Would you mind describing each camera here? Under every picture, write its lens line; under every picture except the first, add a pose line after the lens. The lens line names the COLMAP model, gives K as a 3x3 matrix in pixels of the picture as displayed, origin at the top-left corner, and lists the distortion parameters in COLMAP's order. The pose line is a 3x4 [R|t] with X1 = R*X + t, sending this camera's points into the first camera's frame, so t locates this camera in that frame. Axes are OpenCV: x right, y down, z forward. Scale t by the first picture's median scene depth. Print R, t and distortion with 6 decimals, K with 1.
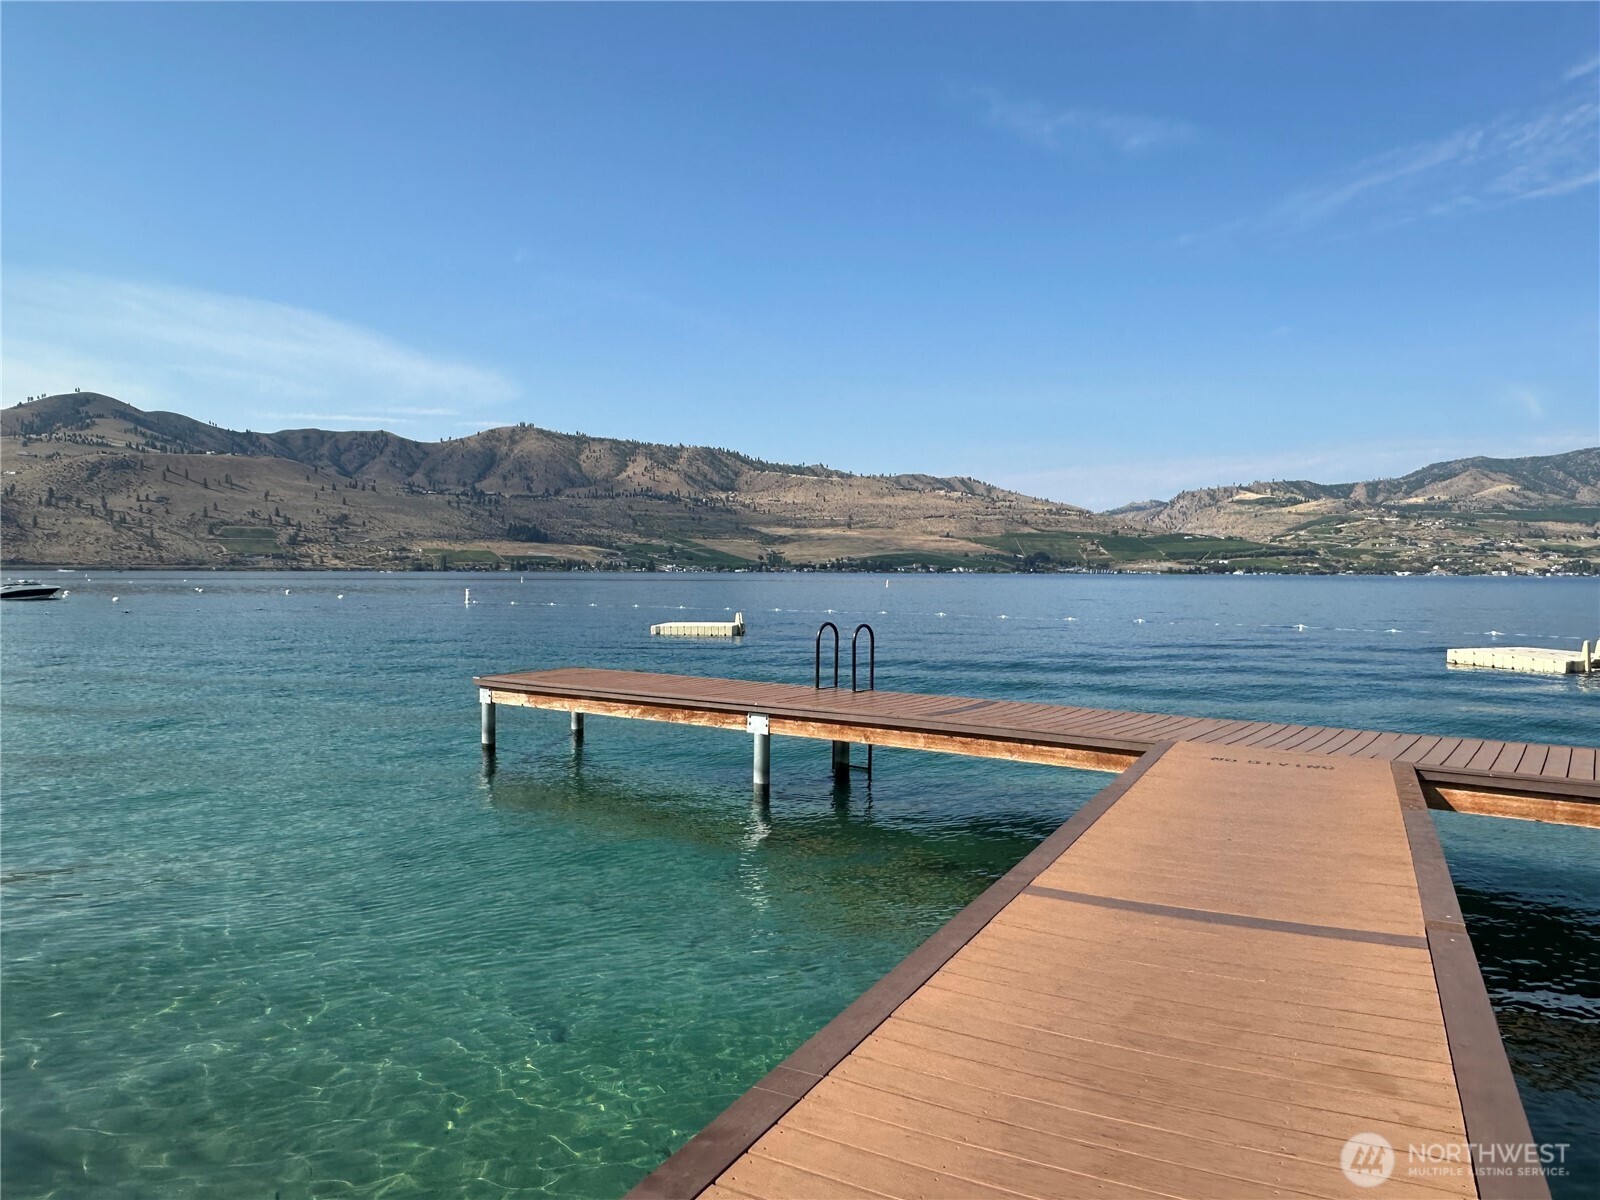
lens RADIAL K [[1147.3, 0, 807.4], [0, 1147.3, 604.7], [0, 0, 1]] dist [0.002331, -0.009324]
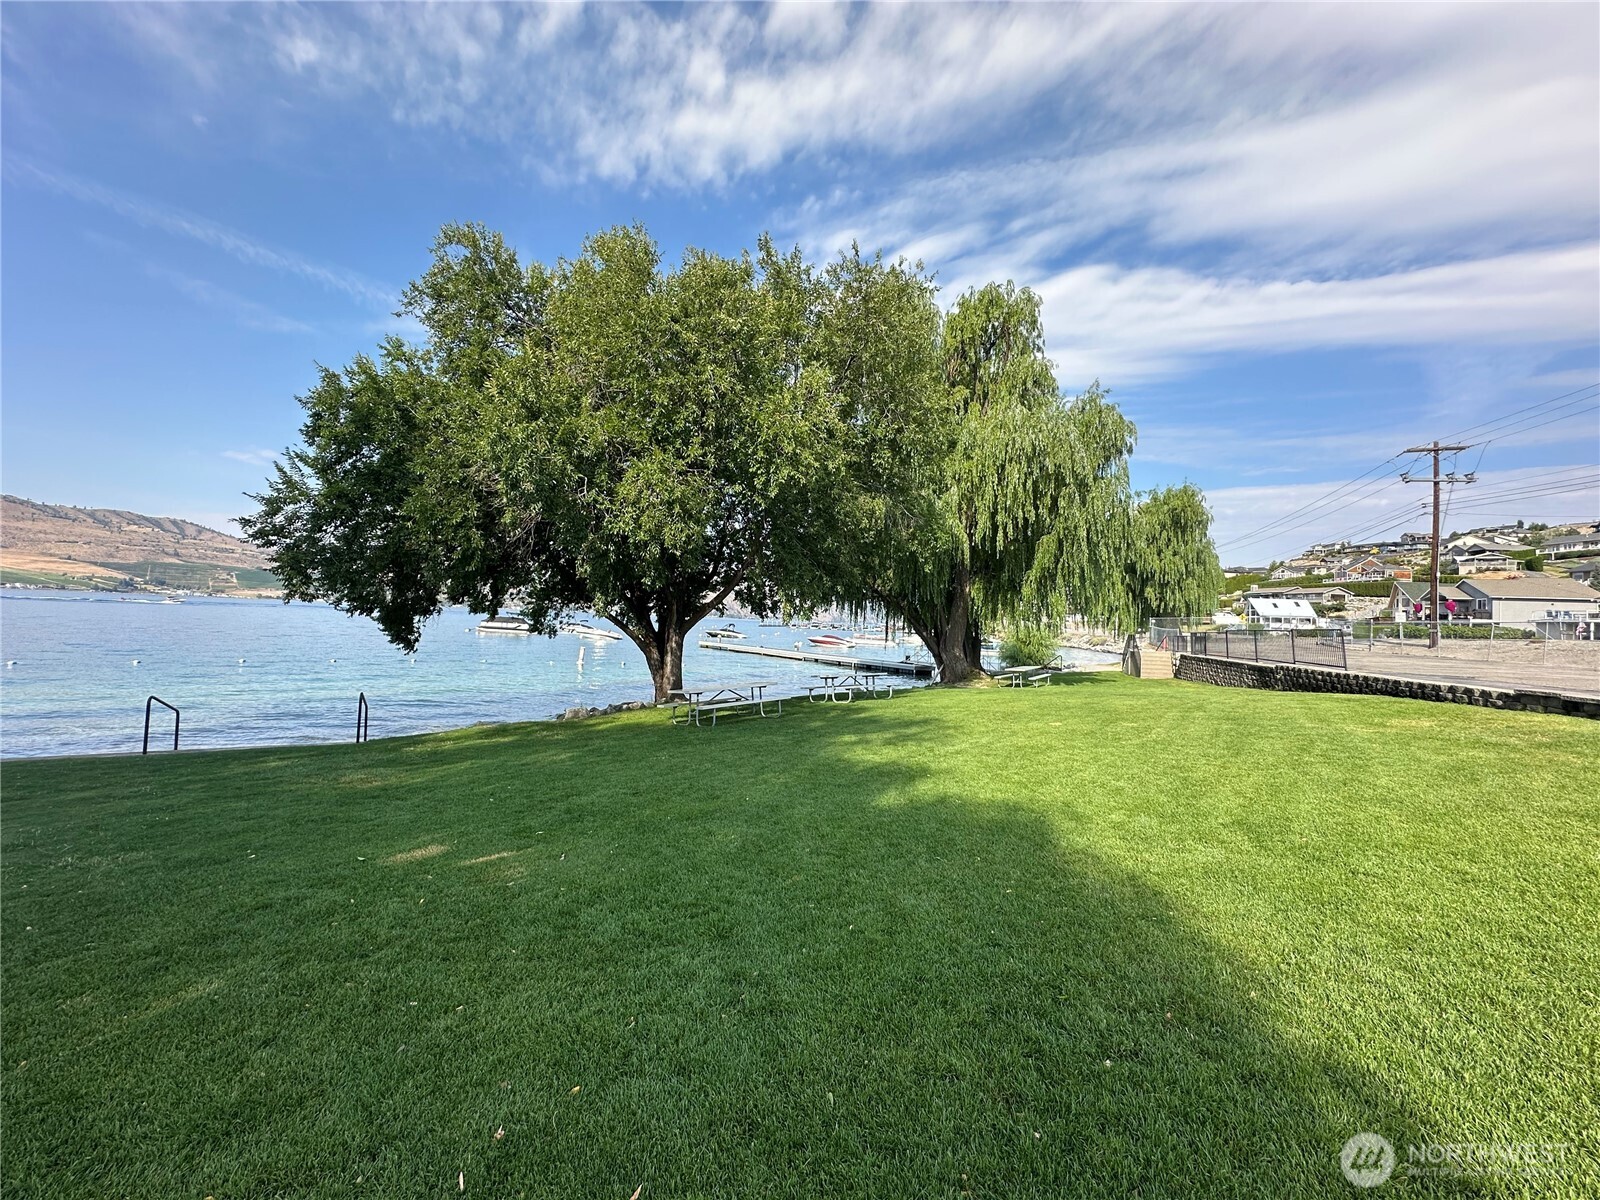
lens RADIAL K [[651.5, 0, 812.5], [0, 651.5, 596.6], [0, 0, 1]] dist [0.001132, -0.000984]
pose [[0.687242, 0.052791, 0.724508, 0.150588], [-0.017566, 0.998272, -0.056076, 0.001097], [-0.726216, 0.025811, 0.686982, 0.017902]]
